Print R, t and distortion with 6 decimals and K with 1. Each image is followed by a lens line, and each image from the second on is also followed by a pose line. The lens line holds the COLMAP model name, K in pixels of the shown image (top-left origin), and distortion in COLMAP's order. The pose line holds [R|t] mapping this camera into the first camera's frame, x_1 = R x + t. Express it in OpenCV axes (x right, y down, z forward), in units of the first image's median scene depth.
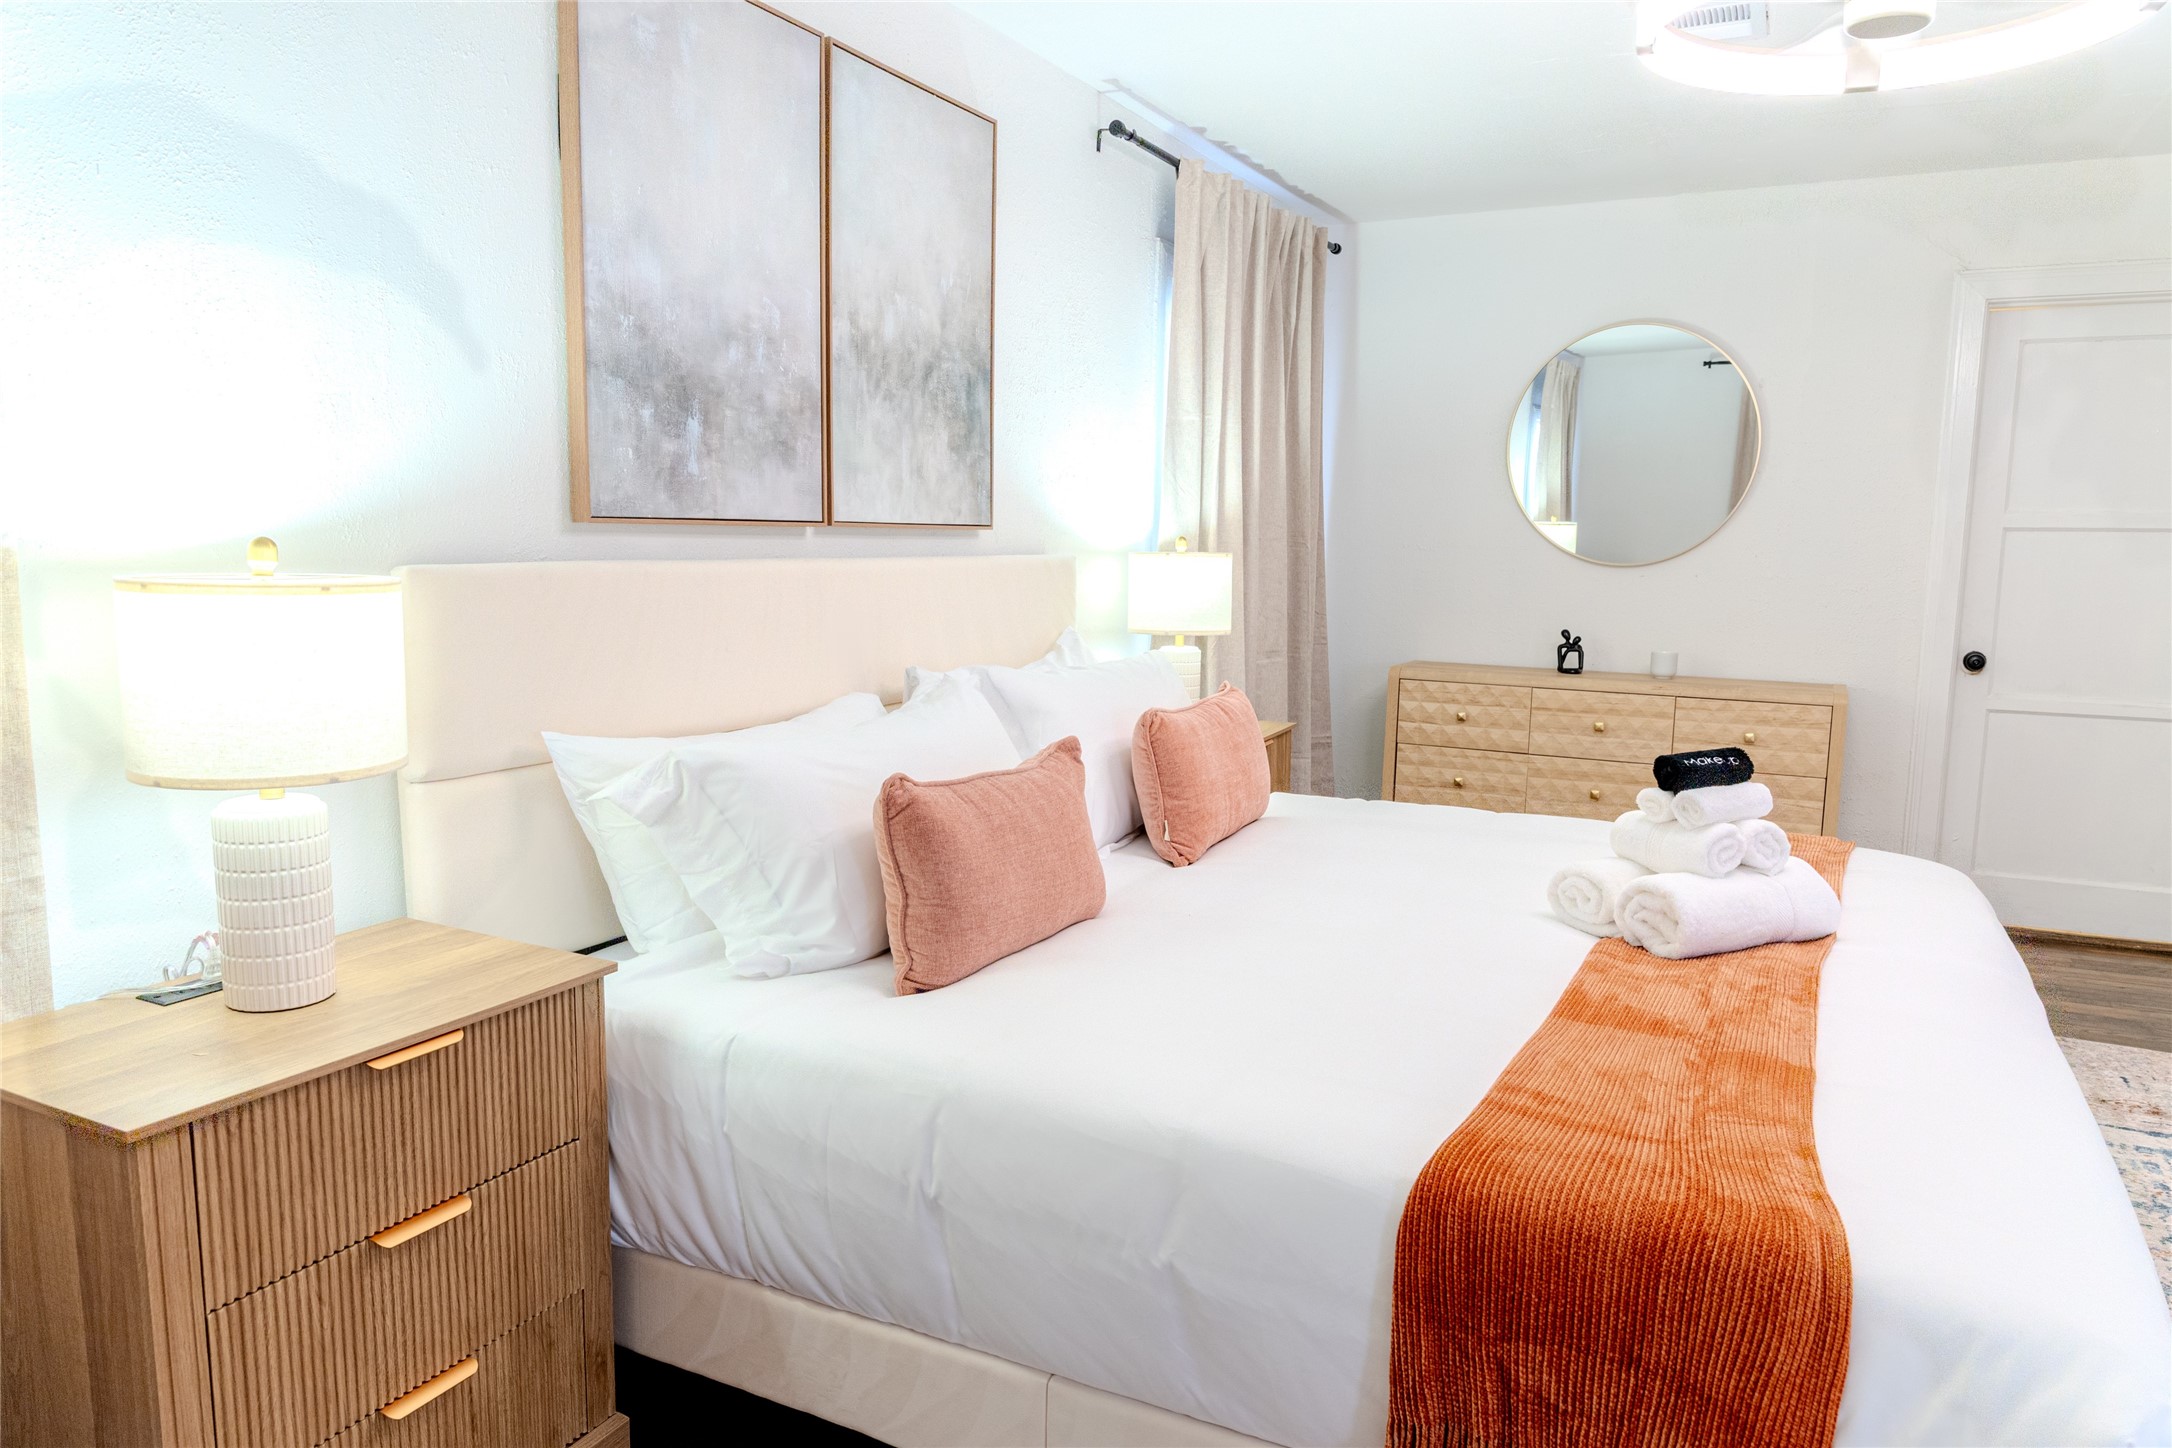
lens RADIAL K [[1491.1, 0, 1086.0], [0, 1491.1, 724.0], [0, 0, 1]] dist [-0.002530, -0.004154]
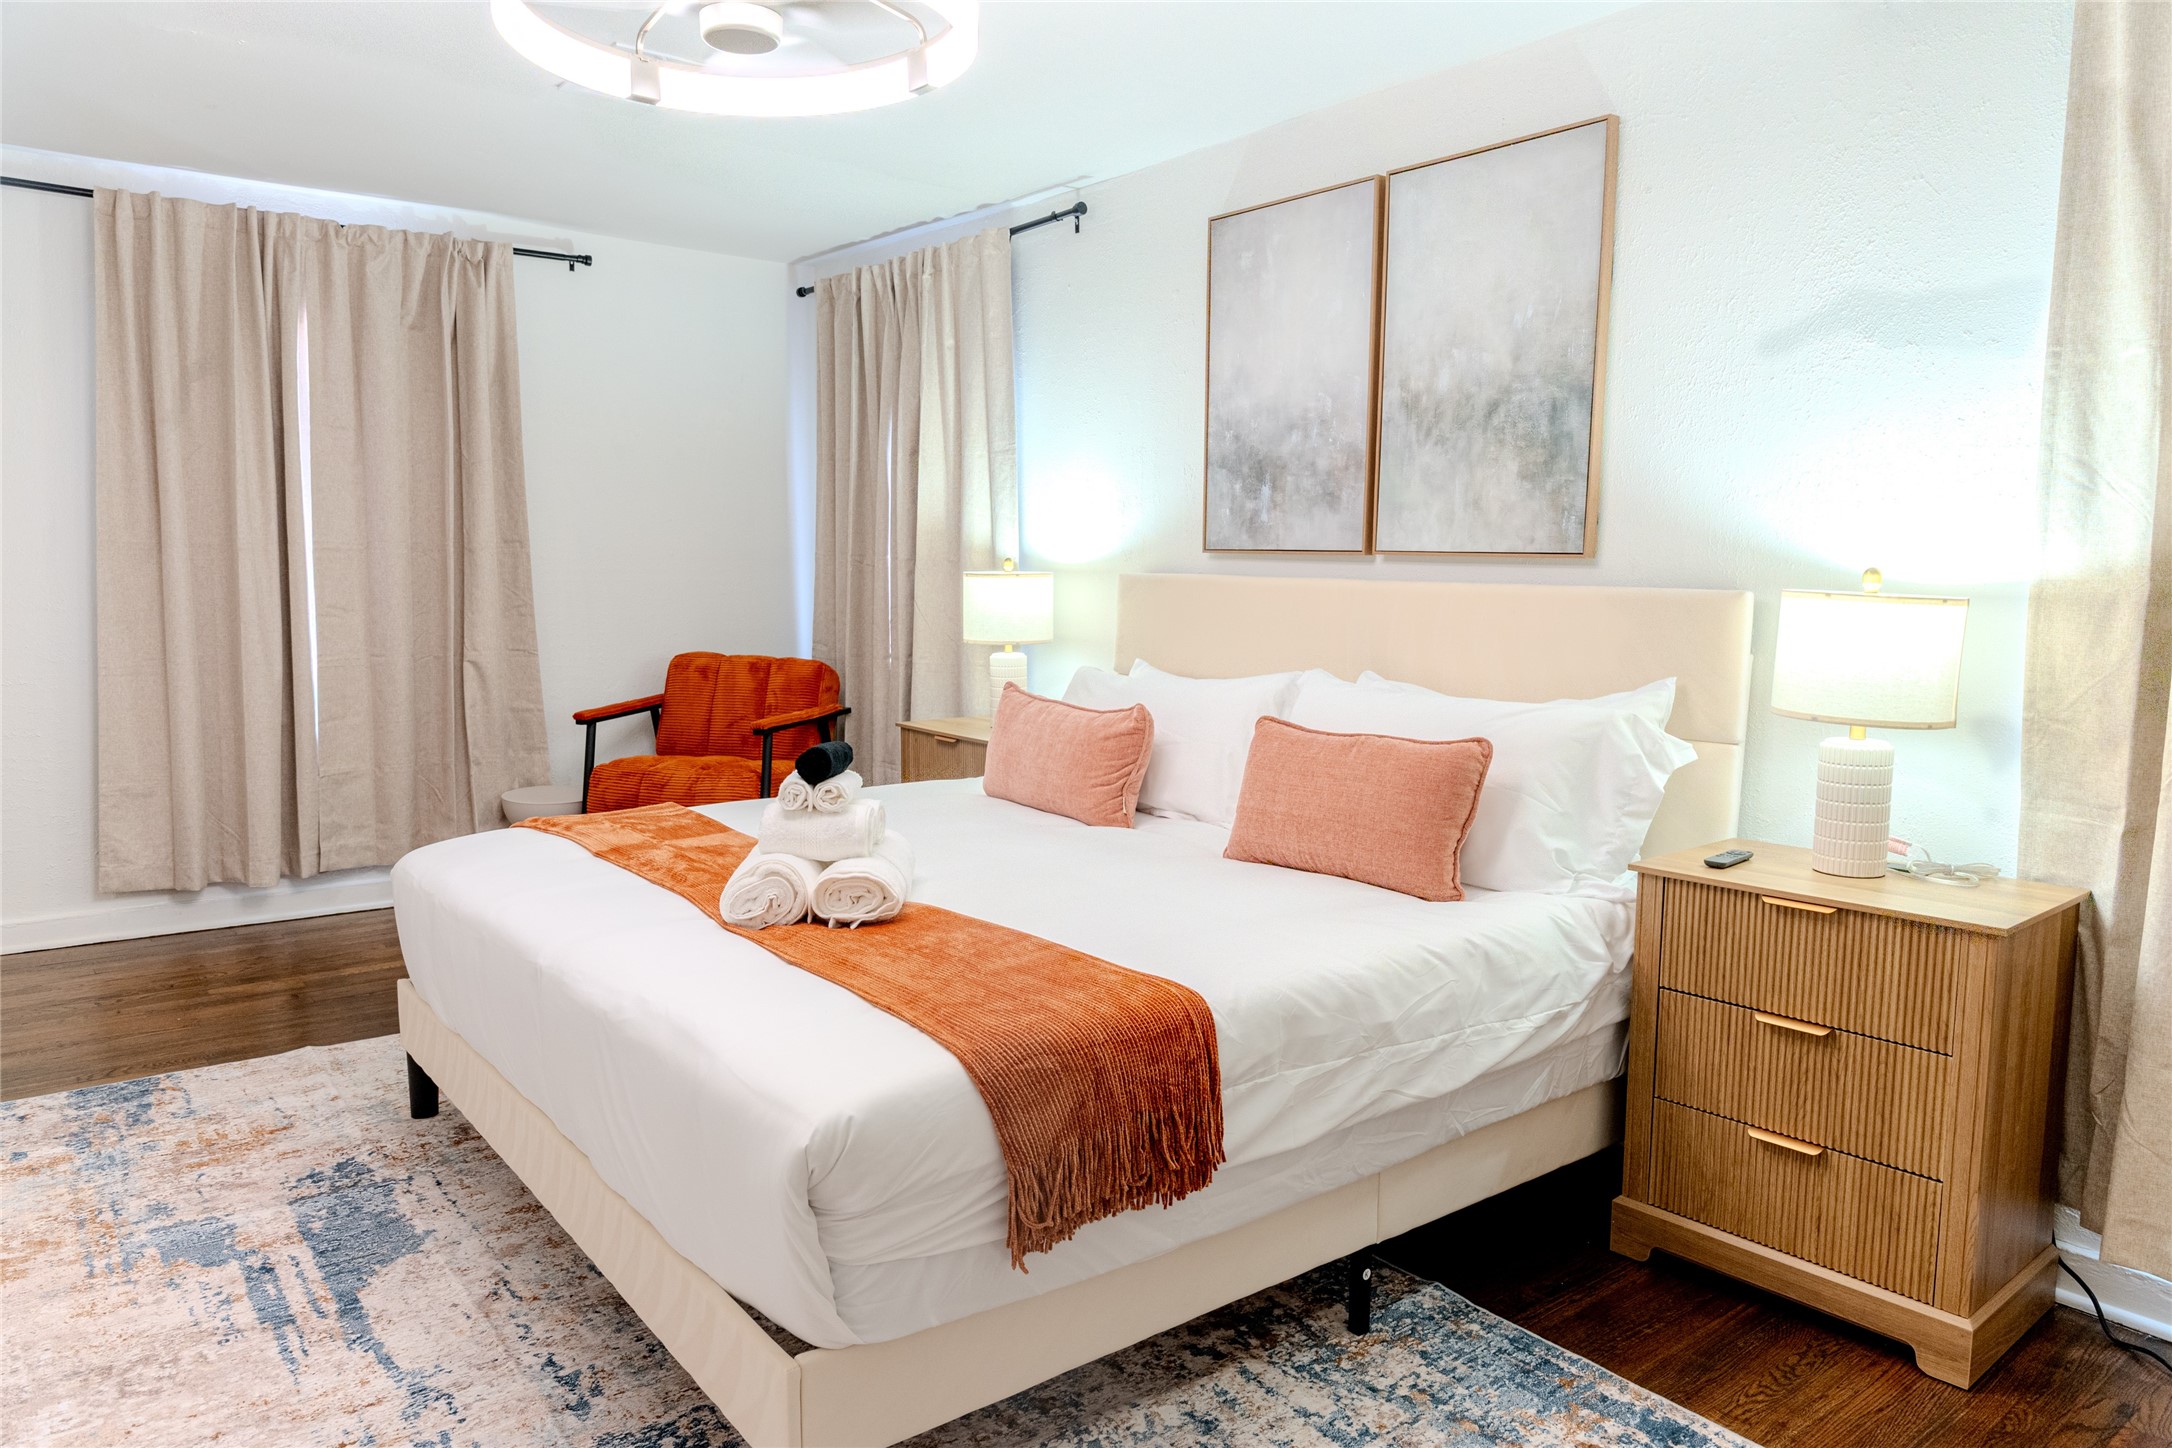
lens RADIAL K [[1491.1, 0, 1086.0], [0, 1491.1, 724.0], [0, 0, 1]] dist [-0.002530, -0.004154]
pose [[-0.453348, 0.076624, -0.888034, 1.043519], [-0.137810, 0.978292, 0.154766, -0.150559], [0.880616, 0.192543, -0.432947, 1.326954]]
